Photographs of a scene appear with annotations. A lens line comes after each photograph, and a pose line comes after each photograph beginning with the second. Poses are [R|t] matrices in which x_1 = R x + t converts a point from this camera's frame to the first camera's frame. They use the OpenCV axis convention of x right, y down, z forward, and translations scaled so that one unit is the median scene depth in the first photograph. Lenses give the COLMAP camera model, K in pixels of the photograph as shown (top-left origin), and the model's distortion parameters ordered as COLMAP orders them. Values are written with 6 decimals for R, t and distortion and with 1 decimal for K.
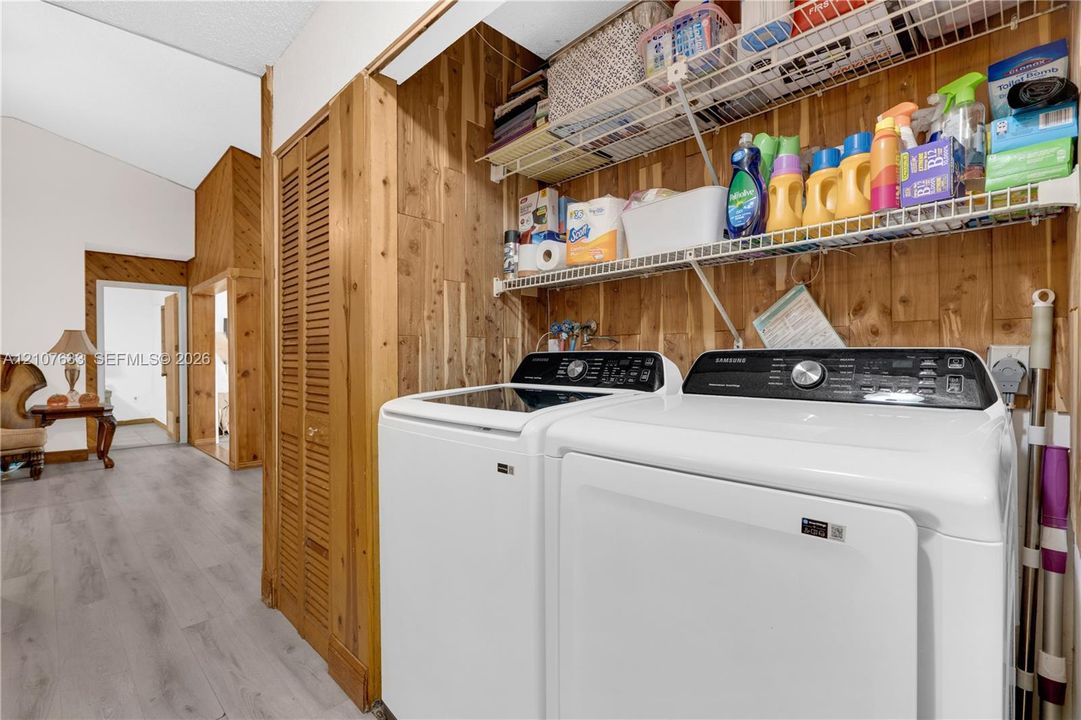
lens RADIAL K [[493.1, 0, 539.0], [0, 493.1, 357.0], [0, 0, 1]] dist [0.000269, 0.000582]
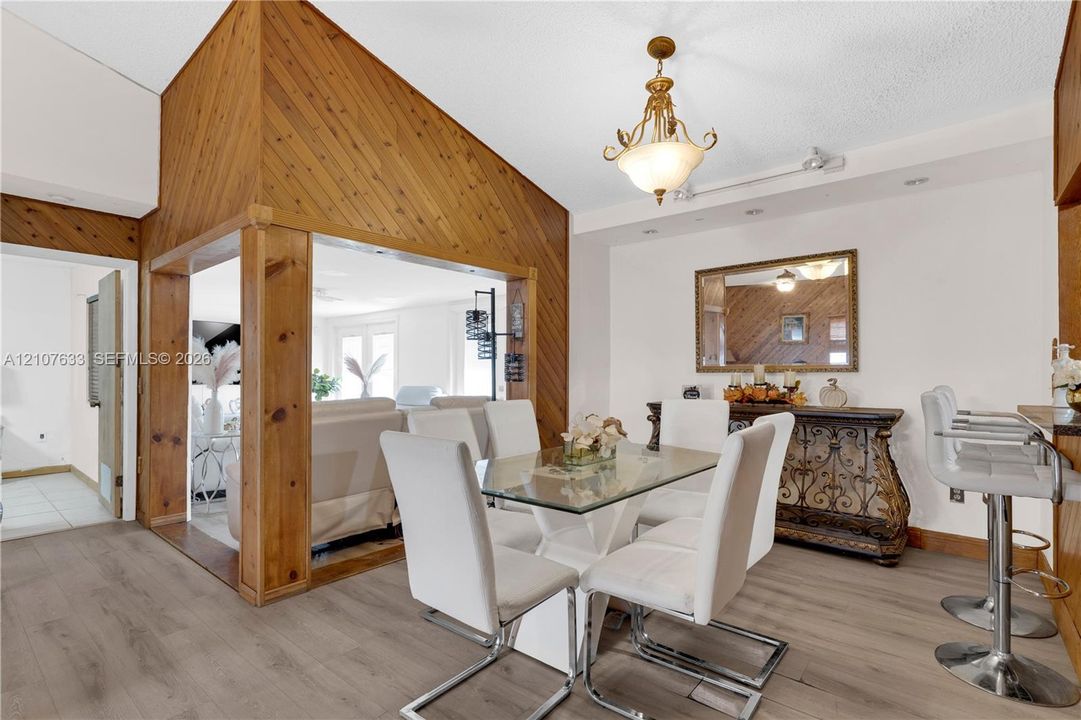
lens RADIAL K [[493.1, 0, 529.3], [0, 493.1, 366.0], [0, 0, 1]] dist [0.000269, 0.000582]
pose [[0.995518, 0.008341, 0.094199, -0.328101], [-0.007227, 0.999900, -0.012161, -0.010752], [-0.094291, 0.011425, 0.995479, 0.395671]]
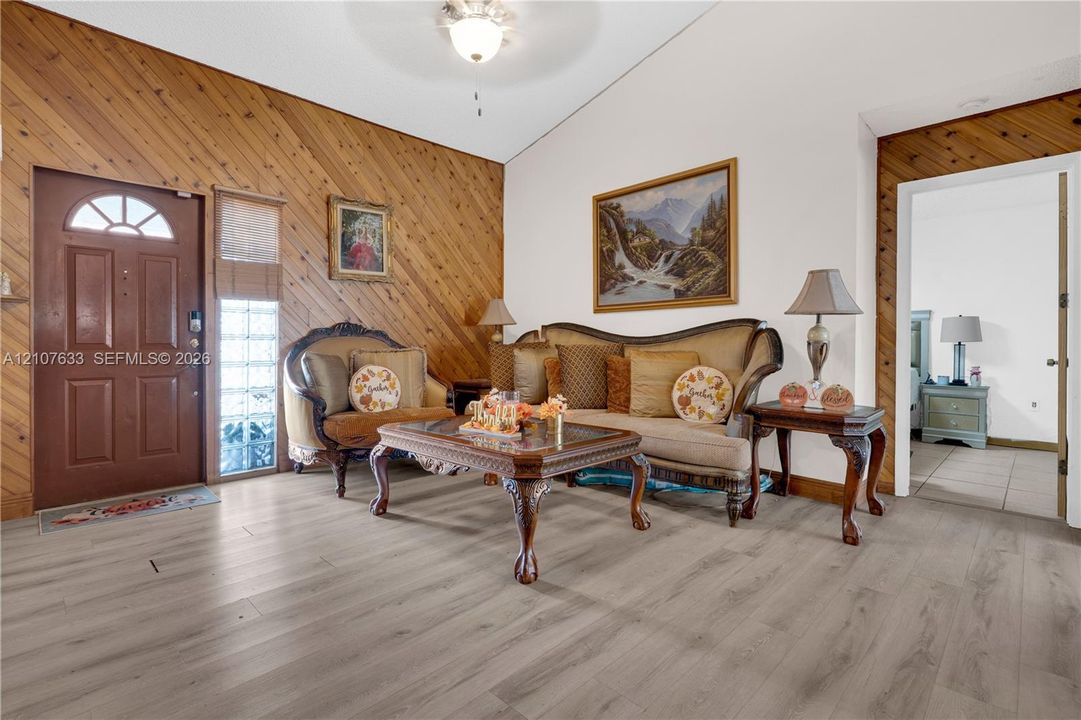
lens RADIAL K [[515.8, 0, 537.1], [0, 515.8, 351.1], [0, 0, 1]] dist [-0.005717, 0.002304]
pose [[0.000327, 0.012864, -0.999917, -0.320645], [-0.009912, 0.999868, 0.012860, 0.027911], [0.999951, 0.009907, 0.000454, 0.604514]]
